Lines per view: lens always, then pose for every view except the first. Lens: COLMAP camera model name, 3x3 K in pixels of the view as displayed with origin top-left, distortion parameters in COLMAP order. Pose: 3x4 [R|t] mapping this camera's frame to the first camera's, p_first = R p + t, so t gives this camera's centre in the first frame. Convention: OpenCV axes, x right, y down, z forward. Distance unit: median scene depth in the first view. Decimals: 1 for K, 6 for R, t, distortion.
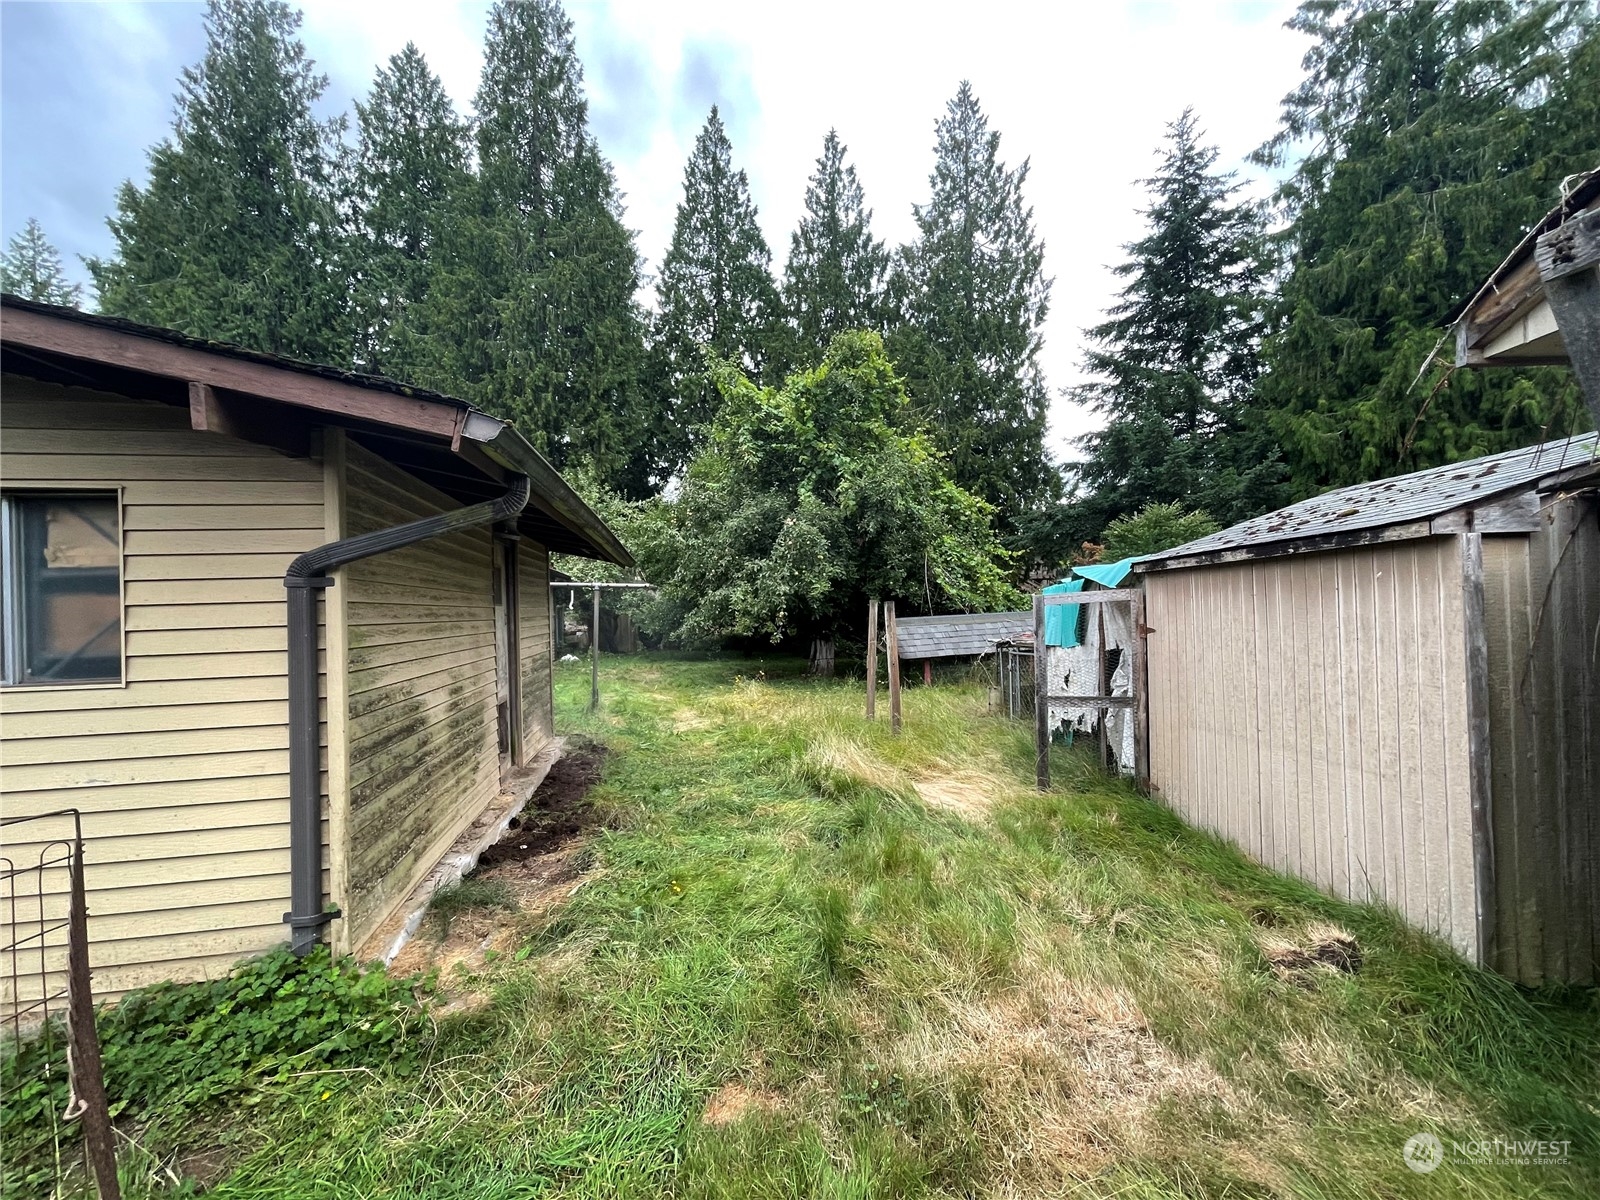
lens RADIAL K [[641.3, 0, 801.1], [0, 641.3, 601.8], [0, 0, 1]] dist [0.001676, 0.000118]
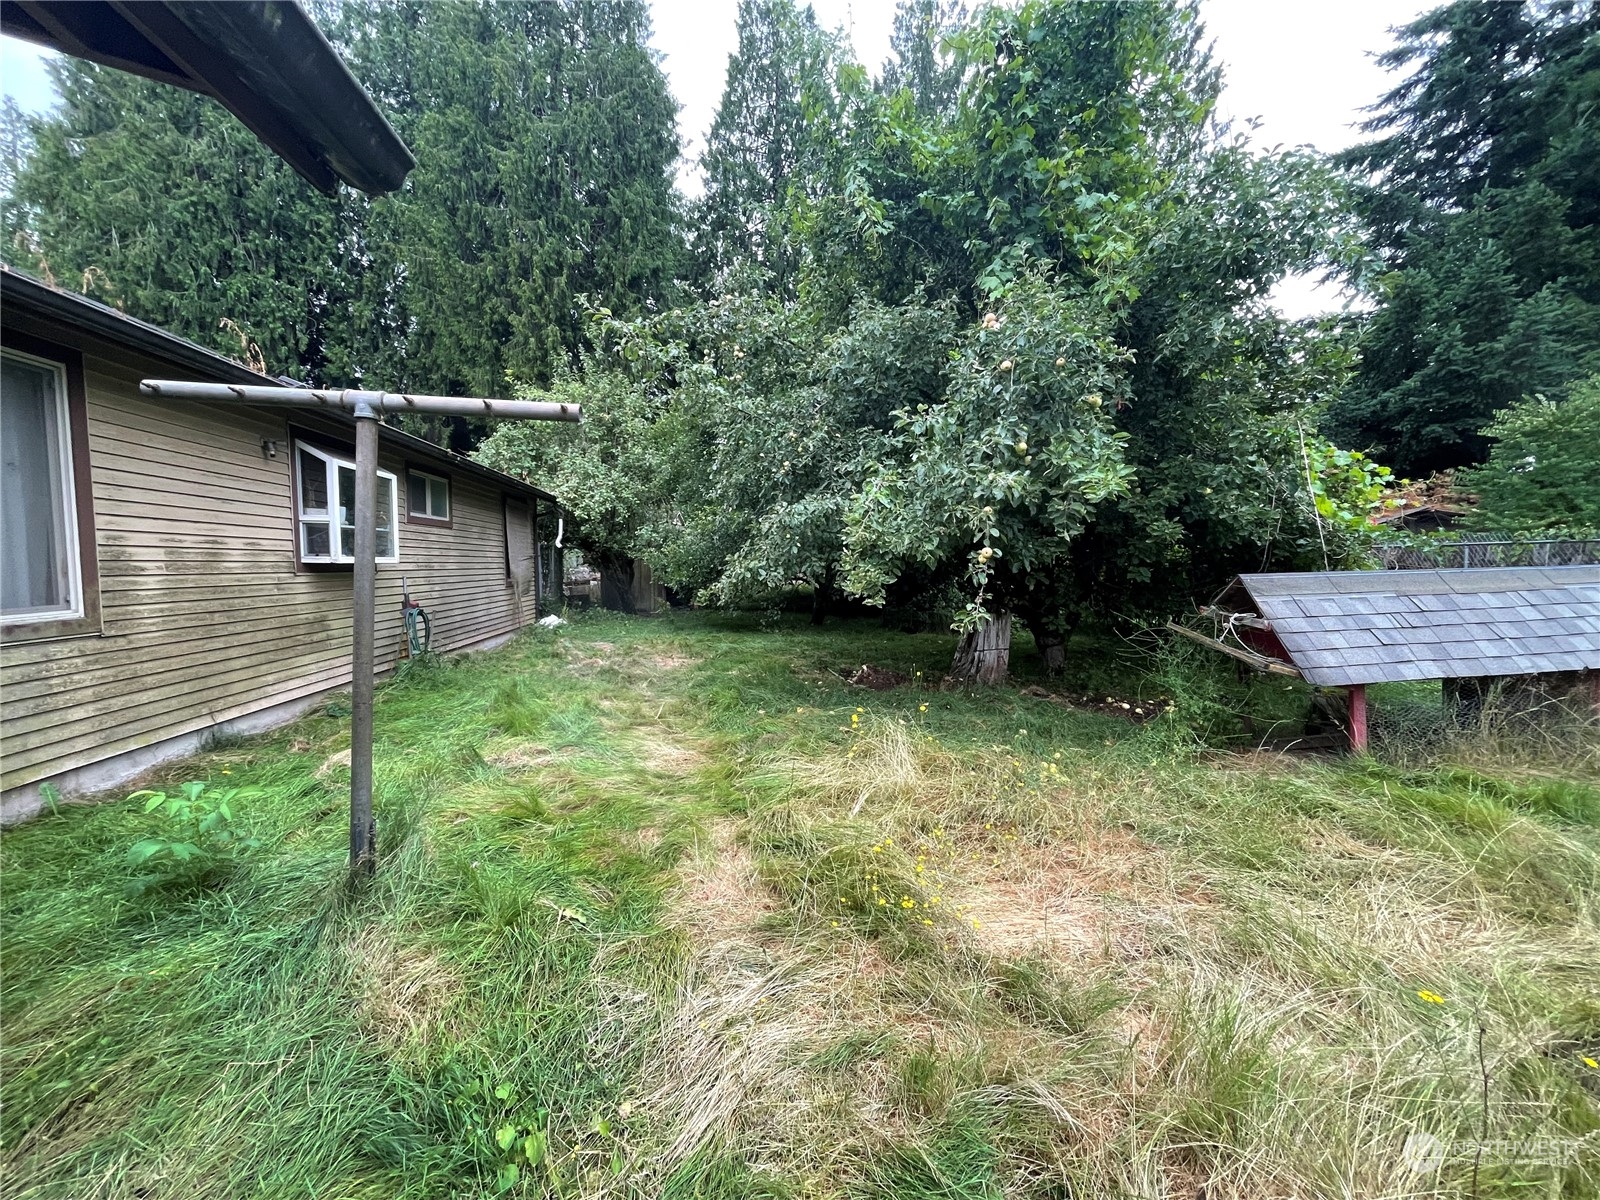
lens RADIAL K [[641.3, 0, 799.9], [0, 641.3, 603.7], [0, 0, 1]] dist [0.001676, 0.000118]
pose [[0.997239, 0.032003, -0.067004, -0.036318], [-0.026887, 0.996752, 0.075910, 0.007330], [0.069216, -0.073899, 0.994861, 0.204307]]
